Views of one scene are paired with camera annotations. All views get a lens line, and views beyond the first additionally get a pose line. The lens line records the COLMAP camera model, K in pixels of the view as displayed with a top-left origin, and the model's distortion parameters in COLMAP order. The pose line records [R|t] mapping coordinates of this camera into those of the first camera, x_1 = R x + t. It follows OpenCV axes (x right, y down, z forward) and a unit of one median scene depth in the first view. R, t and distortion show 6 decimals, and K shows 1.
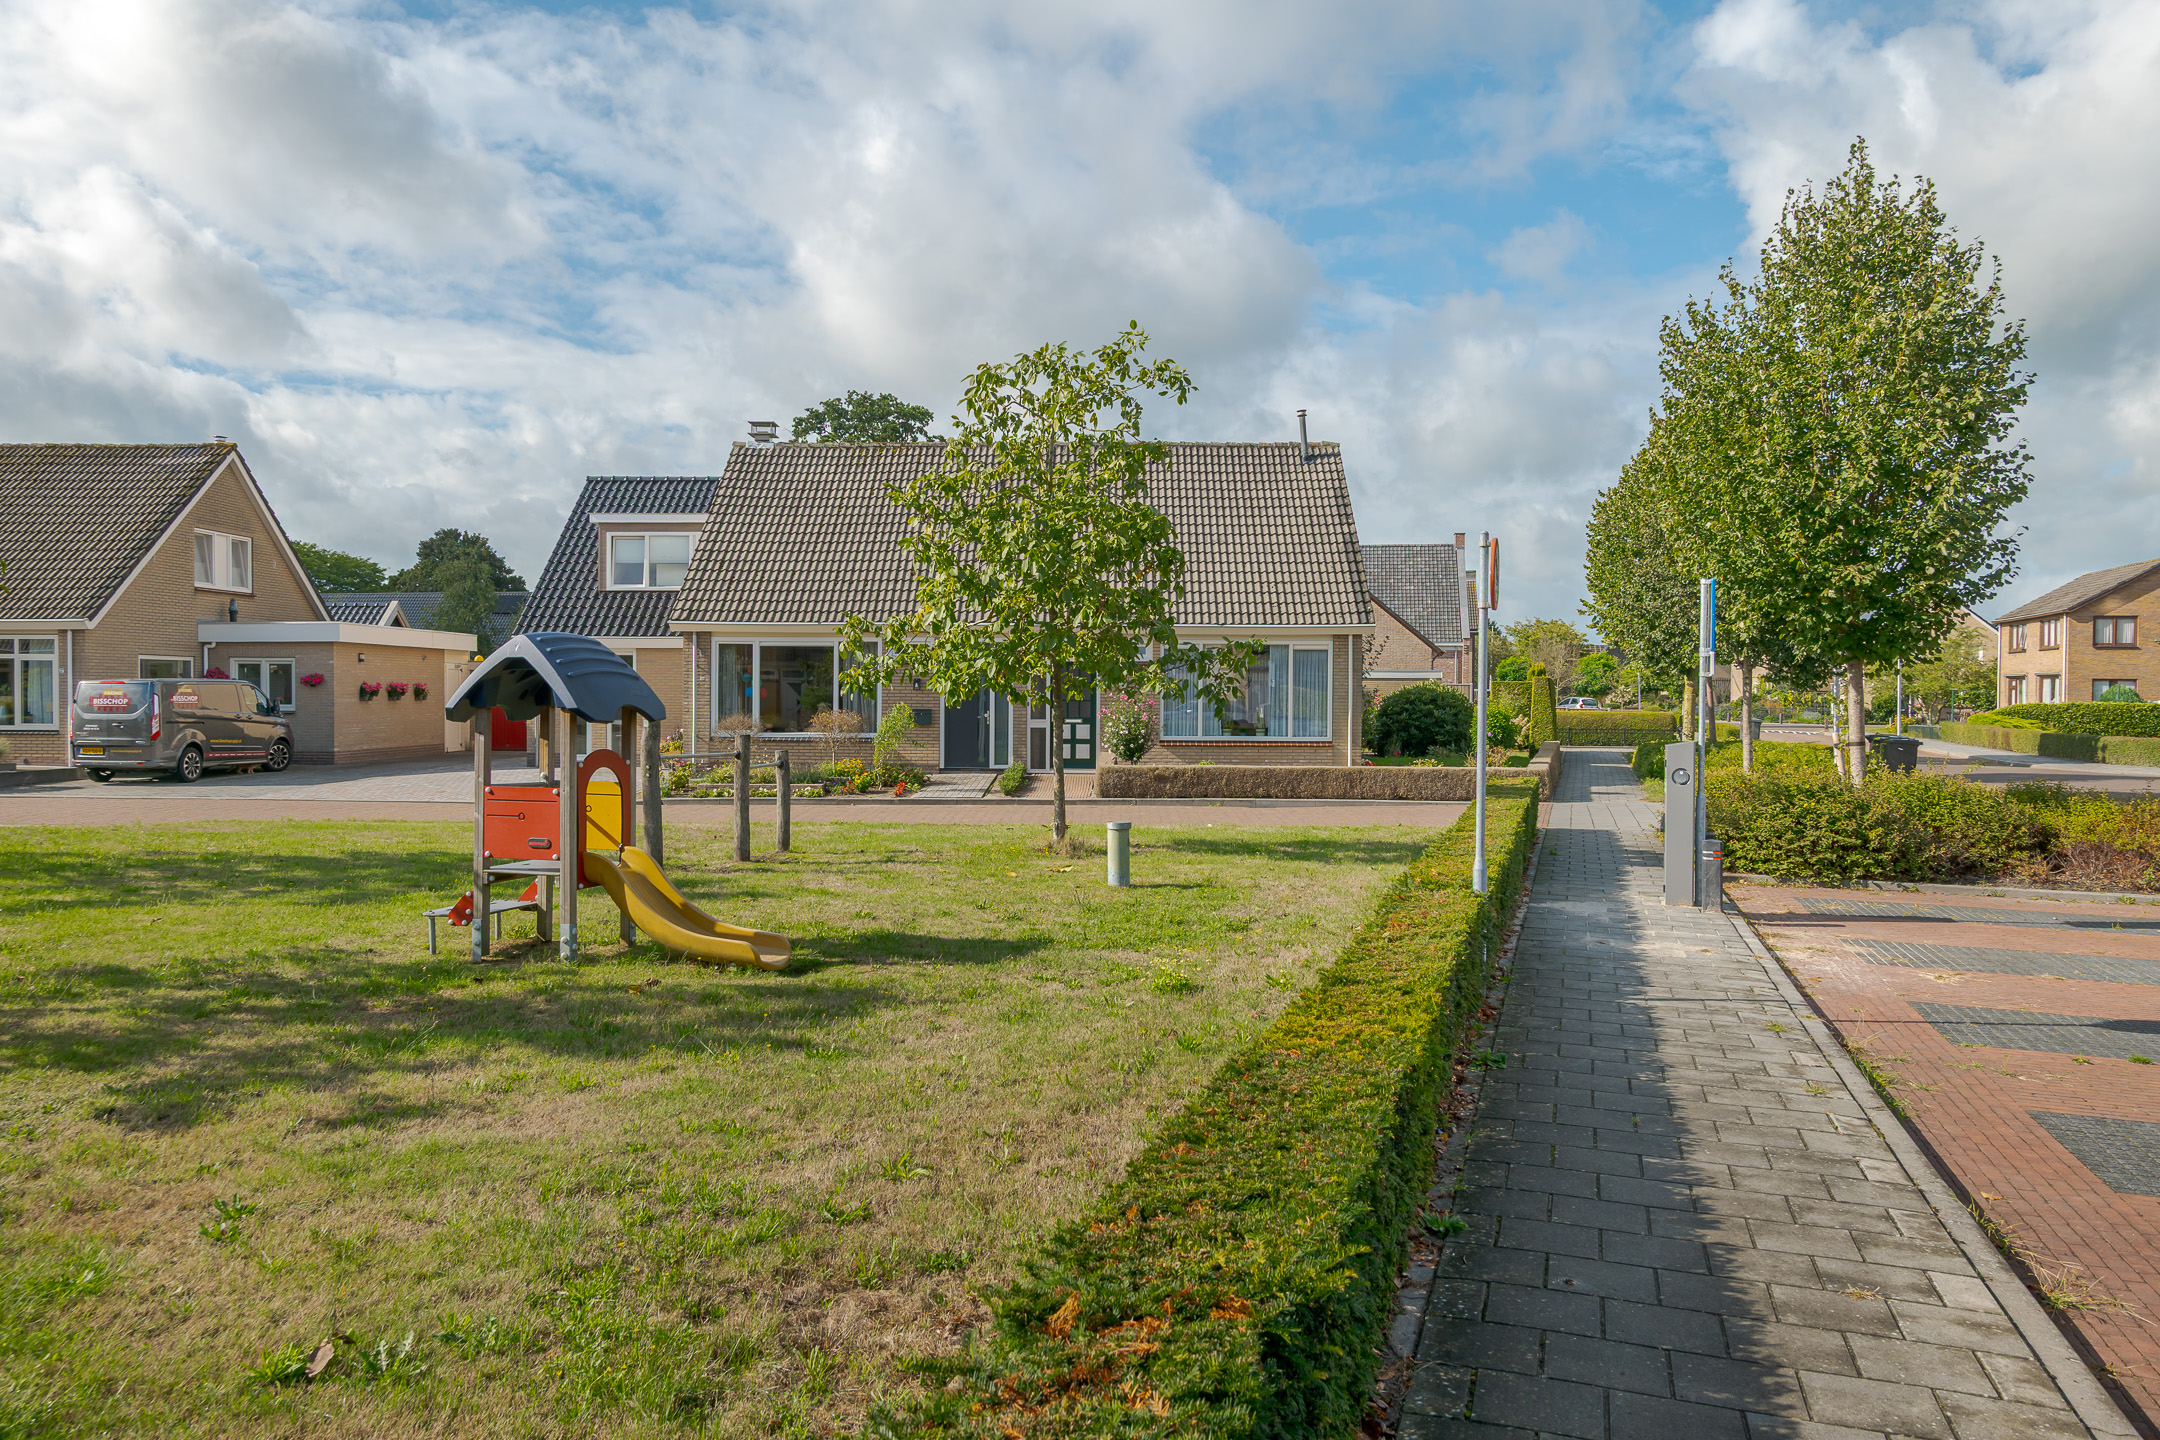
lens RADIAL K [[1547.3, 0, 1052.5], [0, 1547.3, 716.5], [0, 0, 1]] dist [-0.002623, 0.006201]
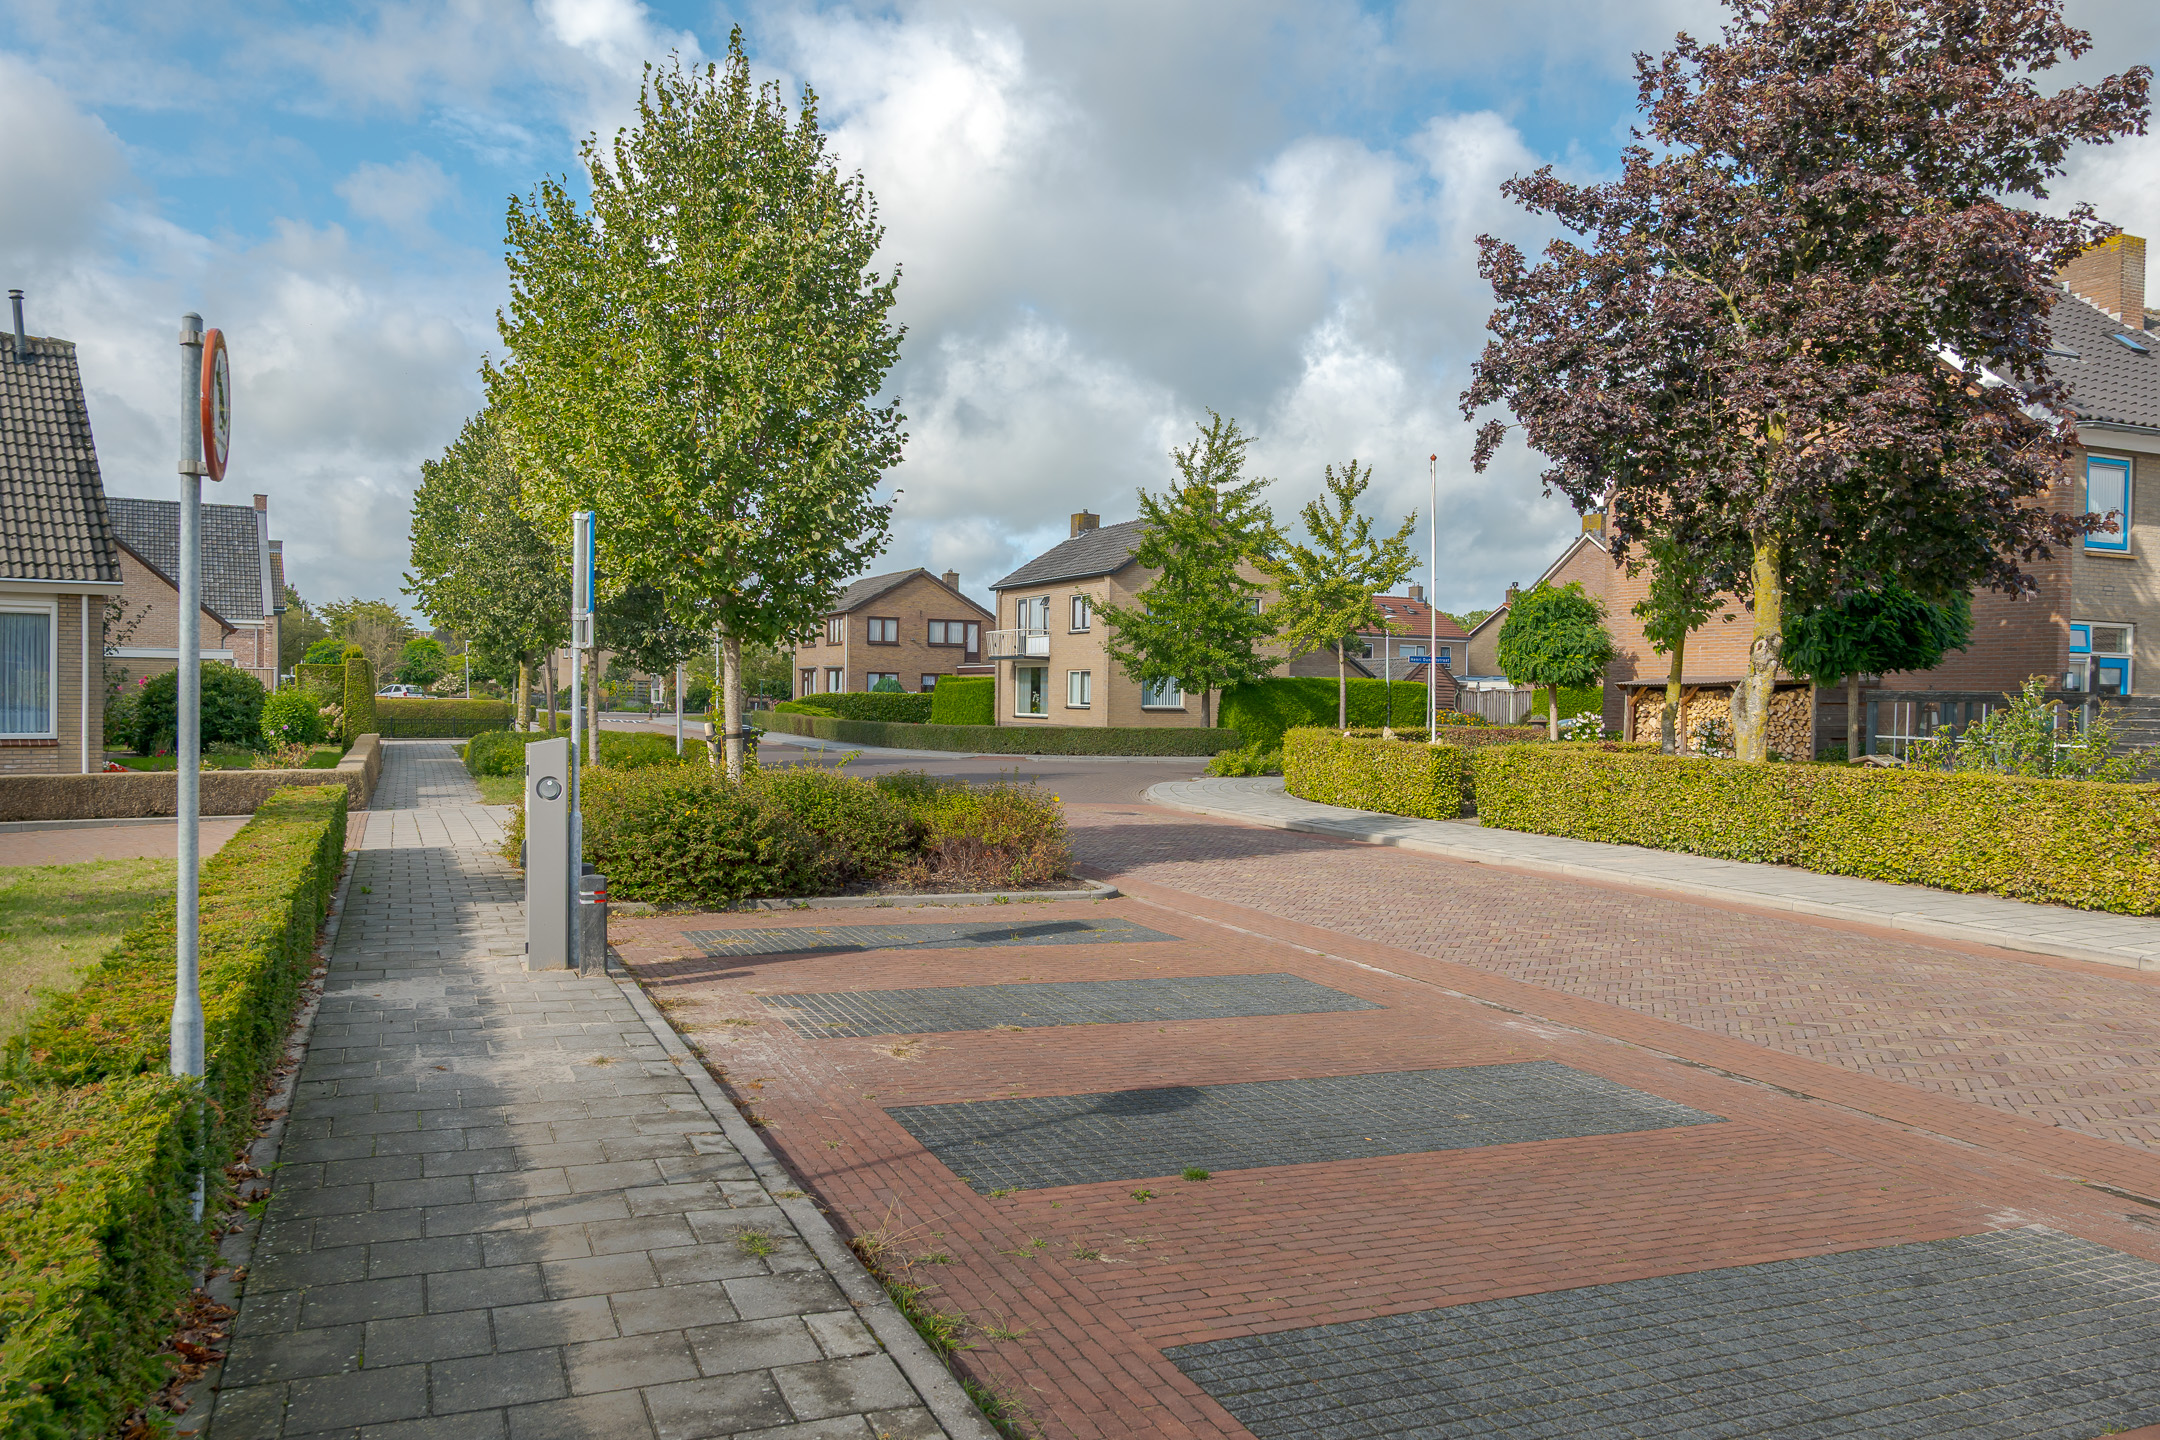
lens RADIAL K [[1547.3, 0, 1052.5], [0, 1547.3, 716.5], [0, 0, 1]] dist [-0.002623, 0.006201]
pose [[0.747911, -0.004962, 0.663780, 0.087942], [0.000423, 0.999975, 0.006998, 0.001016], [-0.663798, -0.004953, 0.747895, 0.257408]]
